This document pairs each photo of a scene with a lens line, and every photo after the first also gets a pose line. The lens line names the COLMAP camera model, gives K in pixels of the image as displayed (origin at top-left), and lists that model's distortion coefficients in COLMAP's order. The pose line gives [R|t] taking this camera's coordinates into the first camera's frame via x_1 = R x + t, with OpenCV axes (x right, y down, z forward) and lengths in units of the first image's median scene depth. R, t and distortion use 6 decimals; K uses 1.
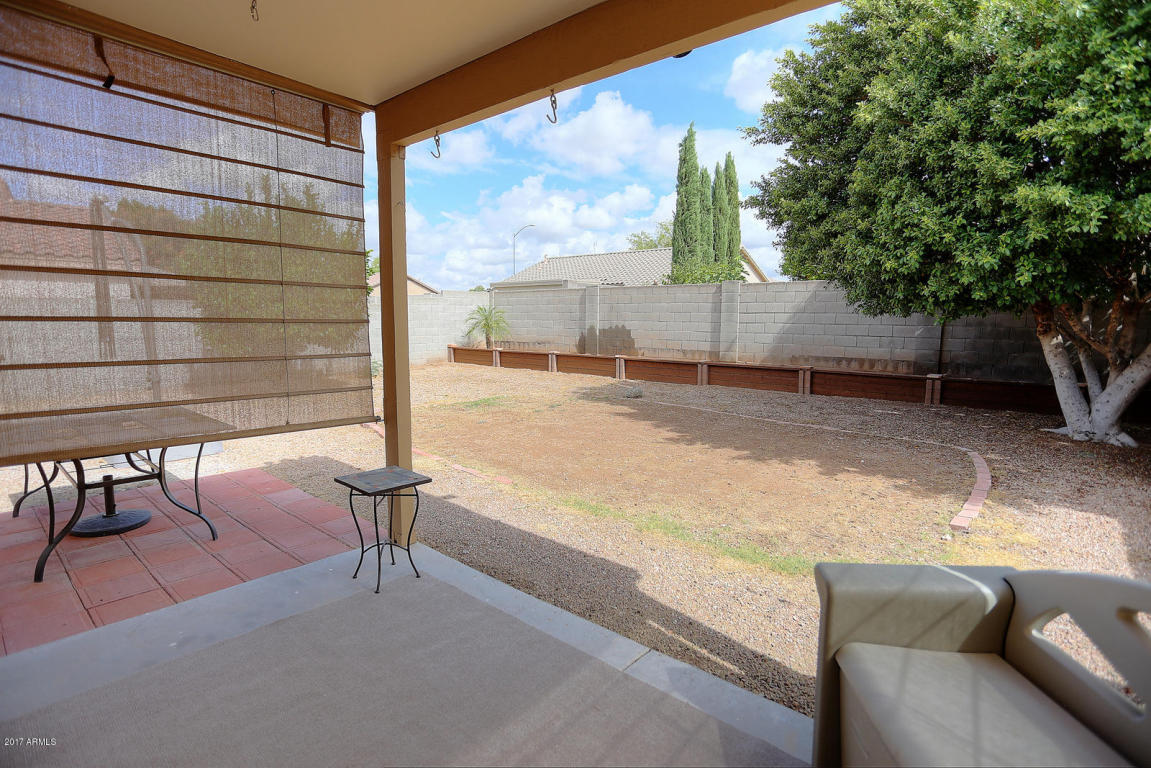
lens RADIAL K [[564.9, 0, 575.5], [0, 564.9, 384.0], [0, 0, 1]] dist [-0.048010, 0.000081]
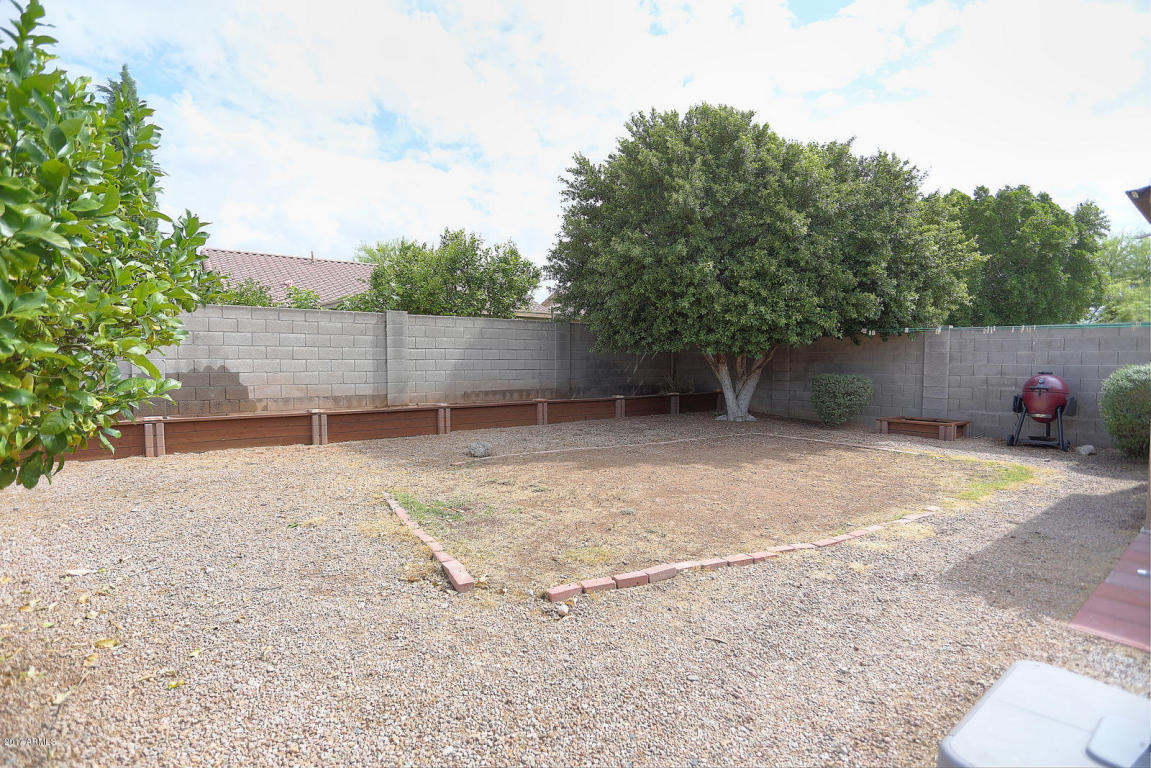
lens RADIAL K [[564.9, 0, 575.5], [0, 564.9, 384.0], [0, 0, 1]] dist [-0.048010, 0.000081]
pose [[0.216393, -0.047041, 0.975172, -0.549451], [0.113395, 0.993289, 0.022753, -0.067641], [-0.969699, 0.105656, 0.220275, 0.615142]]
